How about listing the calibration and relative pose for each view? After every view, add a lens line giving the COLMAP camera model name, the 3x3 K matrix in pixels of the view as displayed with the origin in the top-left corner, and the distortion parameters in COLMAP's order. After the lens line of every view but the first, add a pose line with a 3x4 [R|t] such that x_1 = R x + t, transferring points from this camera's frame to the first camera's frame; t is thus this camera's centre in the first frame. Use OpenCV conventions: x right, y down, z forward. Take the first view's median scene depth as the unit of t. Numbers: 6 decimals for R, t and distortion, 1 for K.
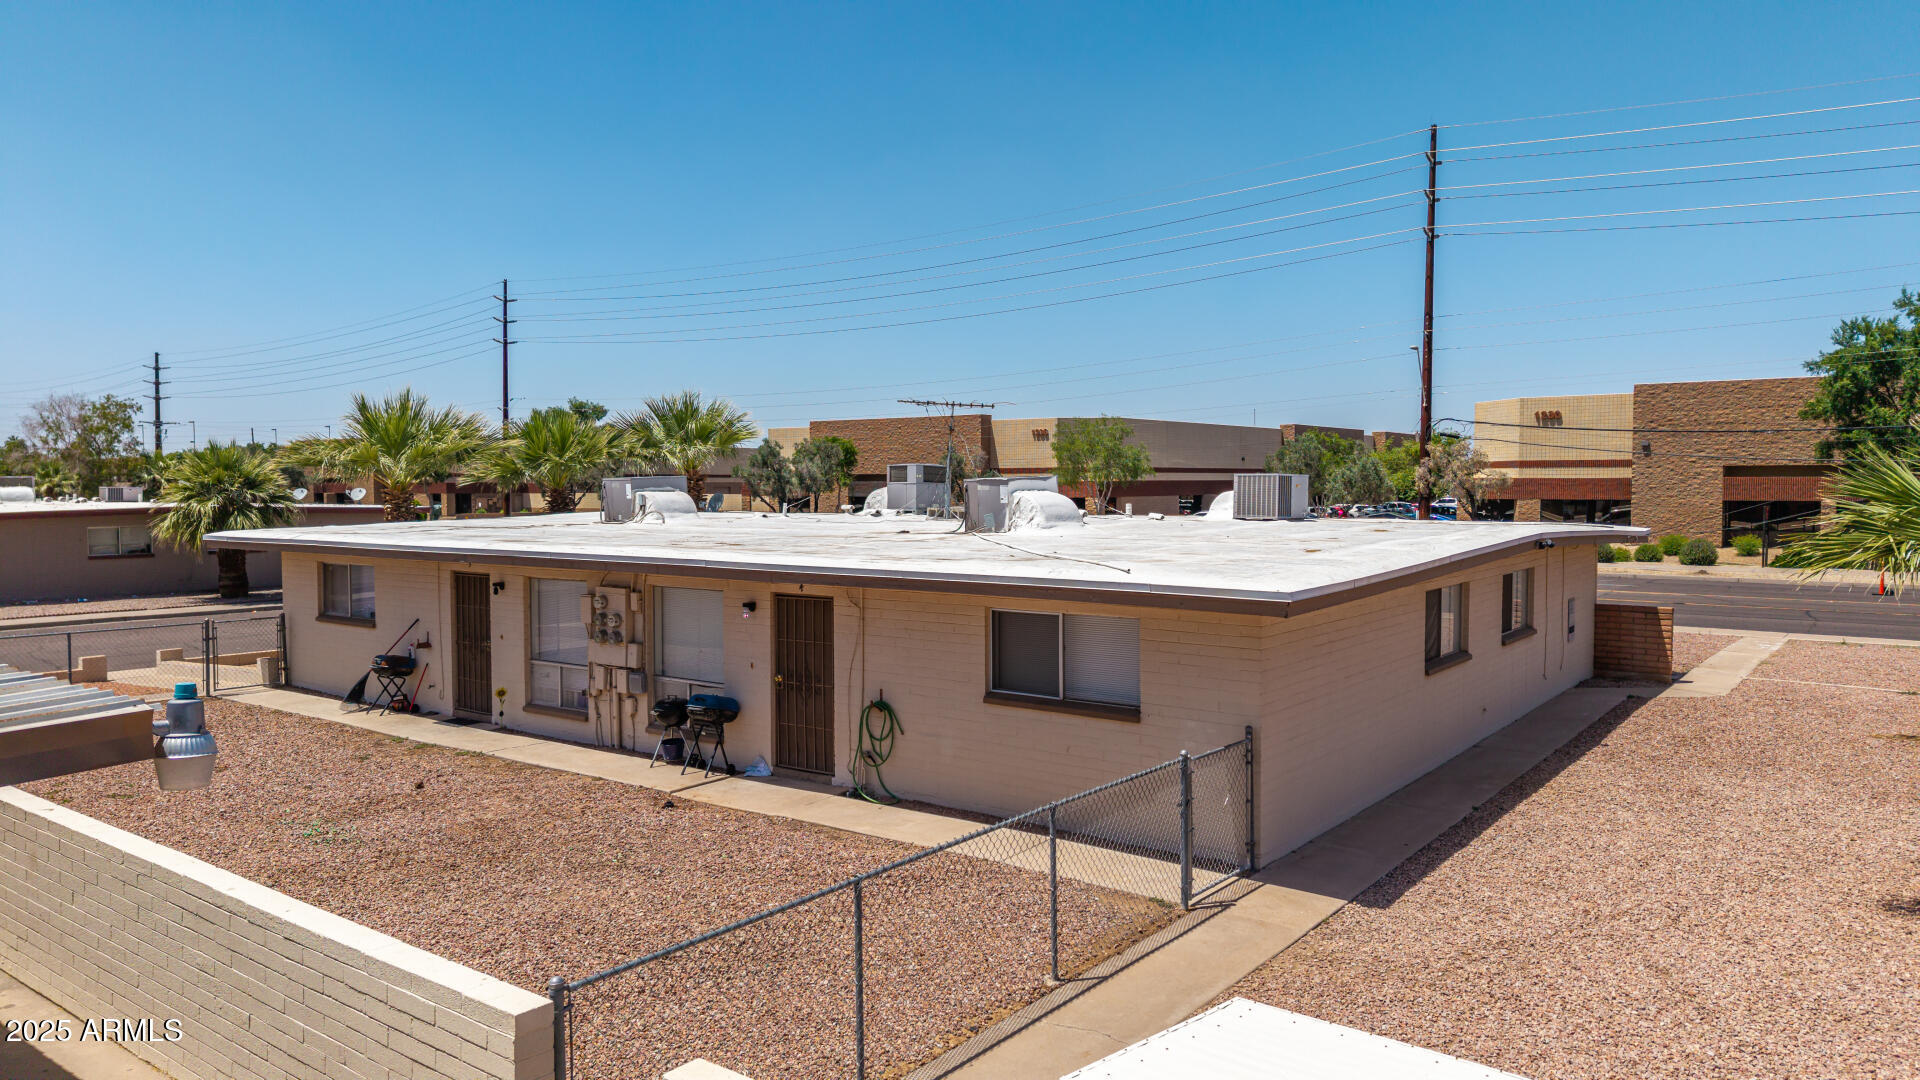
lens RADIAL K [[1266.2, 0, 958.3], [0, 1266.2, 557.9], [0, 0, 1]] dist [0.076758, -0.075563]
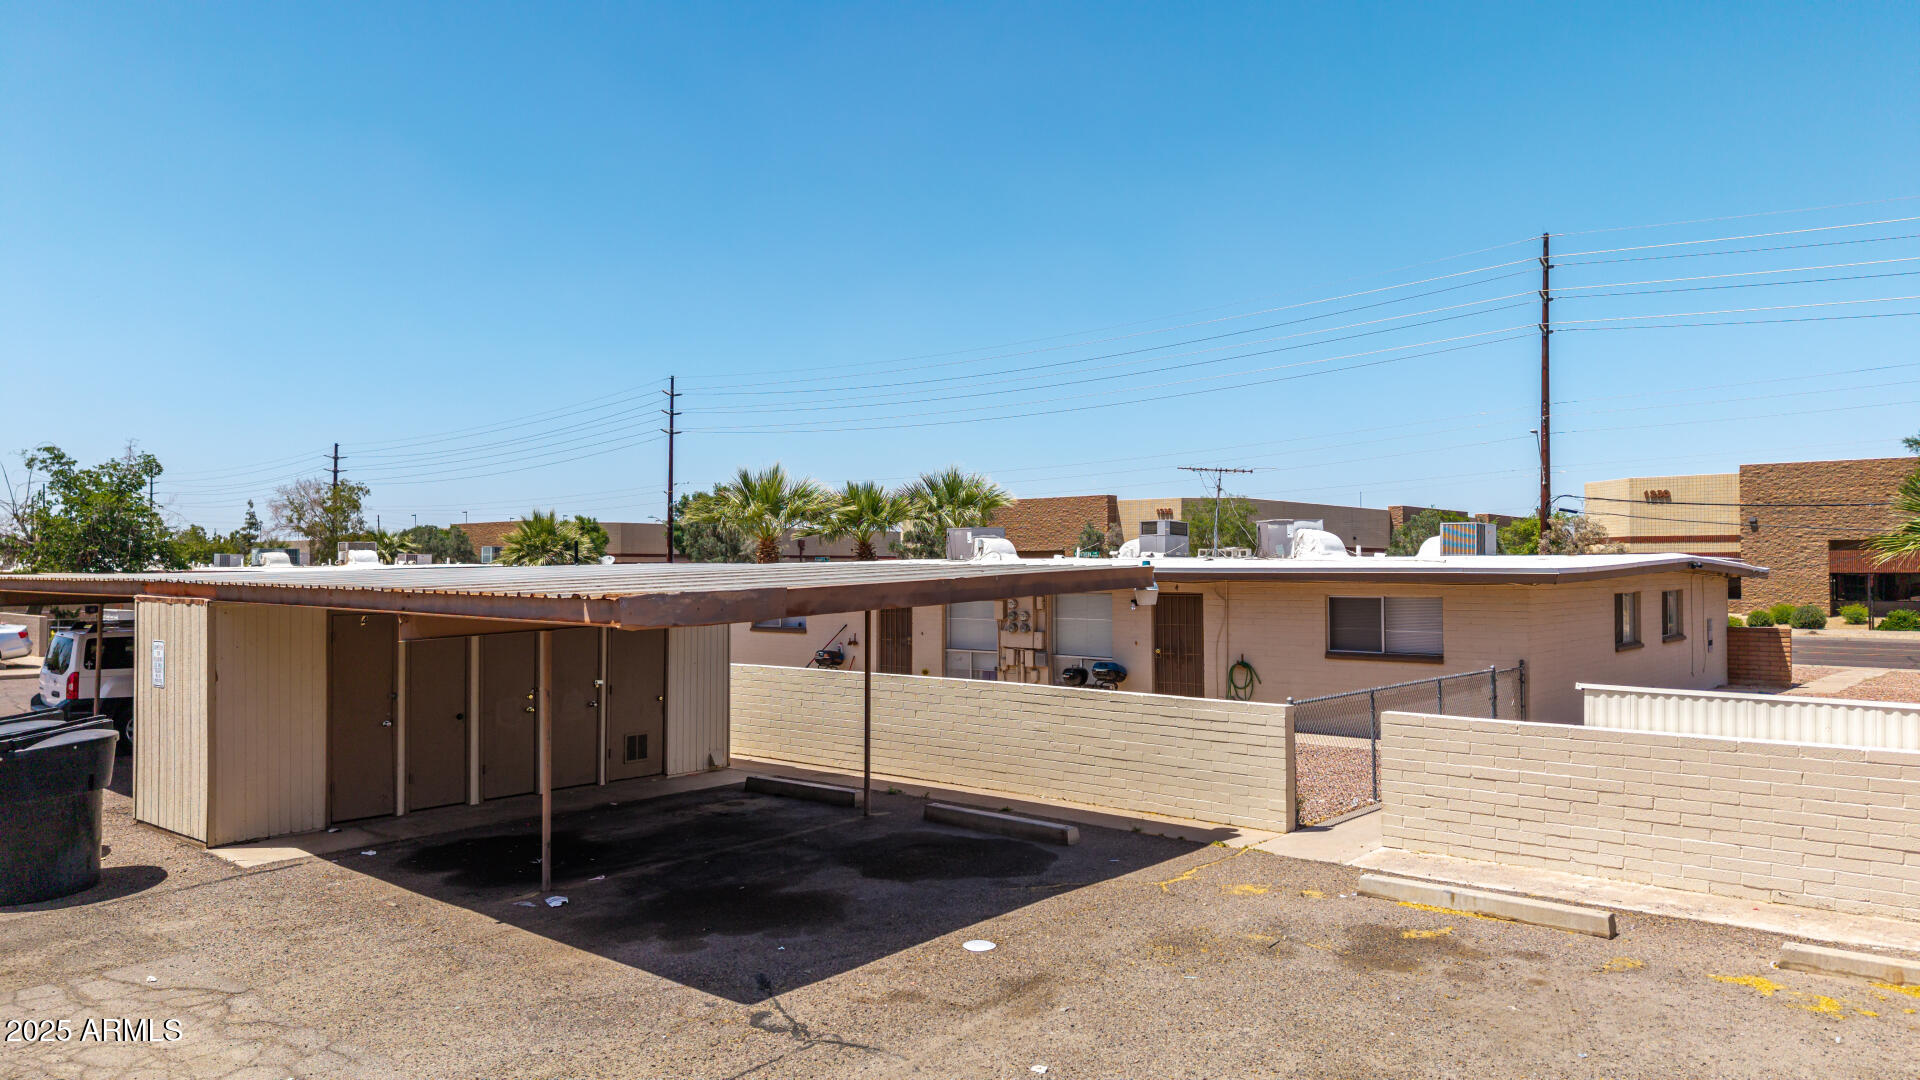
lens RADIAL K [[1266.2, 0, 958.3], [0, 1266.2, 557.9], [0, 0, 1]] dist [0.076758, -0.075563]
pose [[0.998236, 0.001461, -0.059347, -0.115032], [-0.005504, 0.997669, -0.068015, 0.035945], [0.059109, 0.068221, 0.995918, -0.195492]]
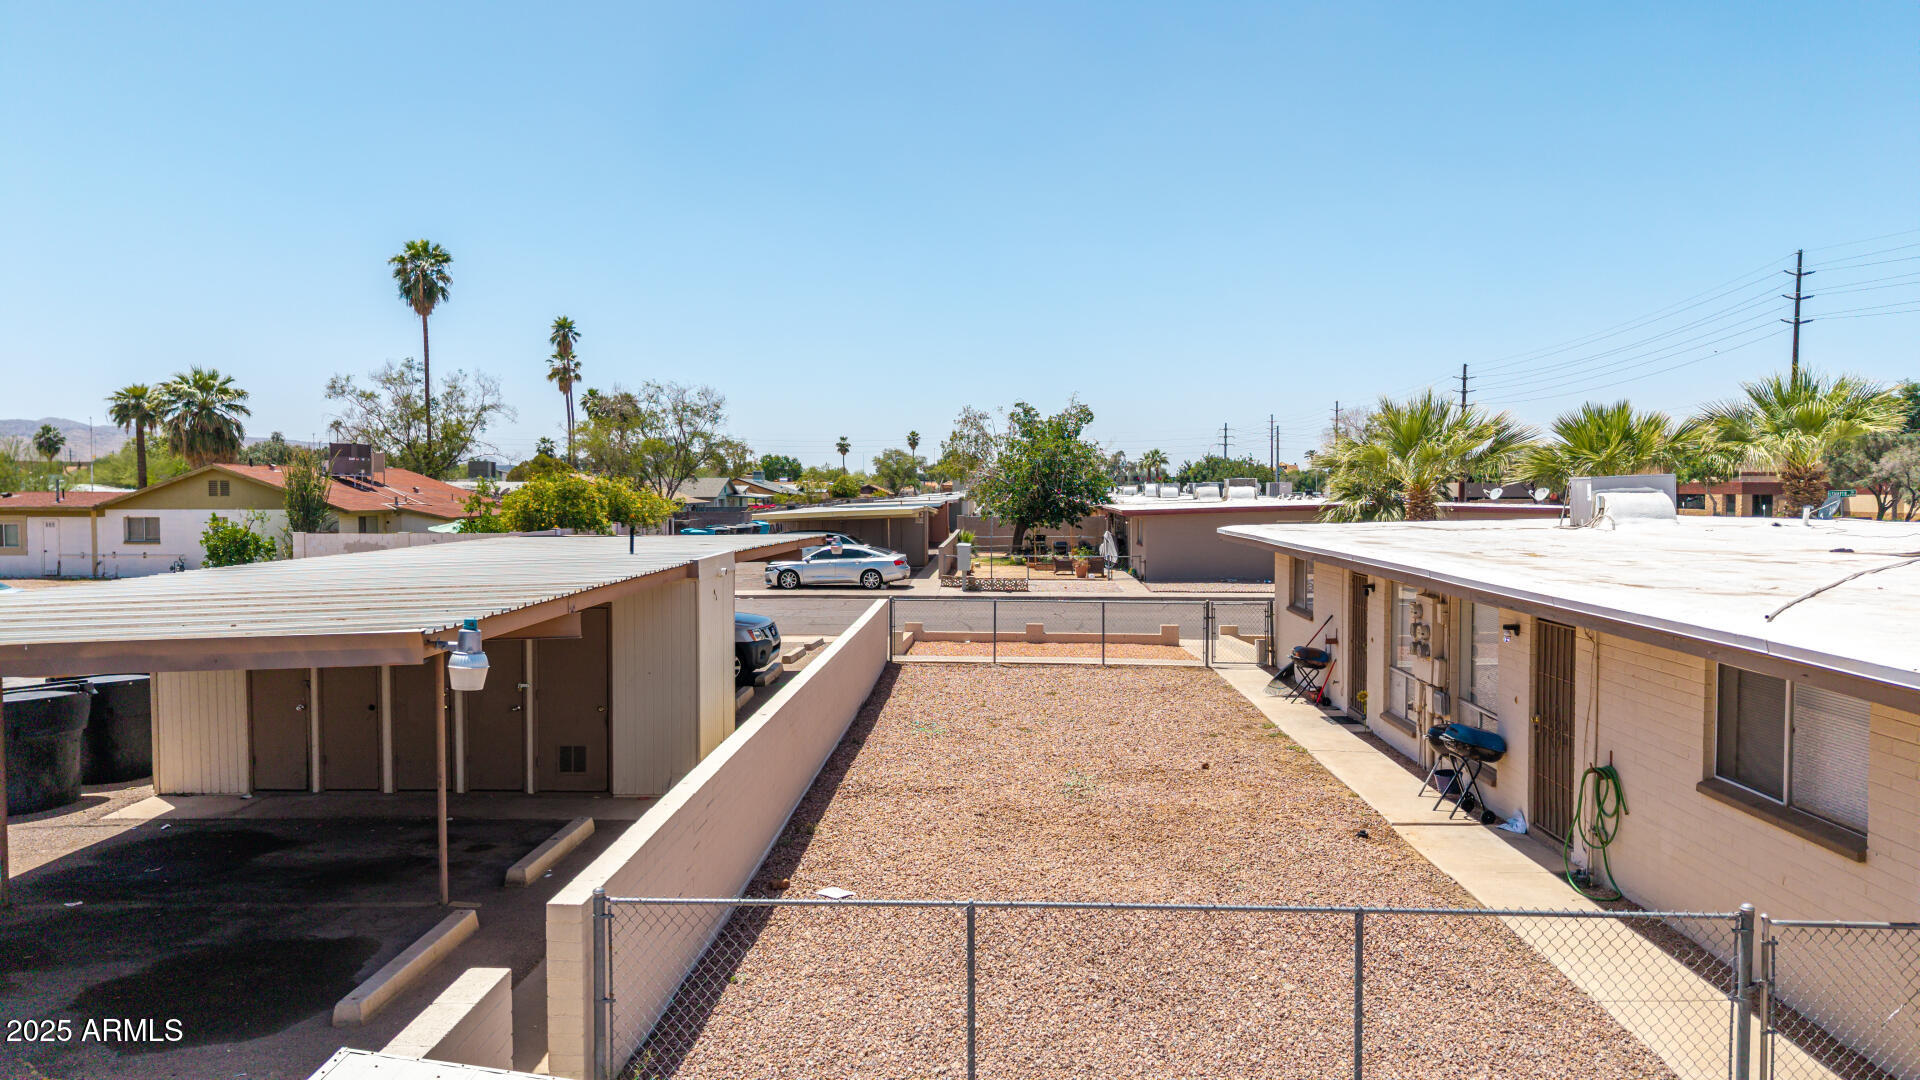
lens RADIAL K [[1281.7, 0, 955.5], [0, 1281.7, 532.7], [0, 0, 1]] dist [0.015845, -0.000801]
pose [[0.569417, 0.031821, -0.821433, 0.132074], [-0.047972, 0.998834, 0.005439, -0.005069], [0.820648, 0.036308, 0.570279, 0.083834]]
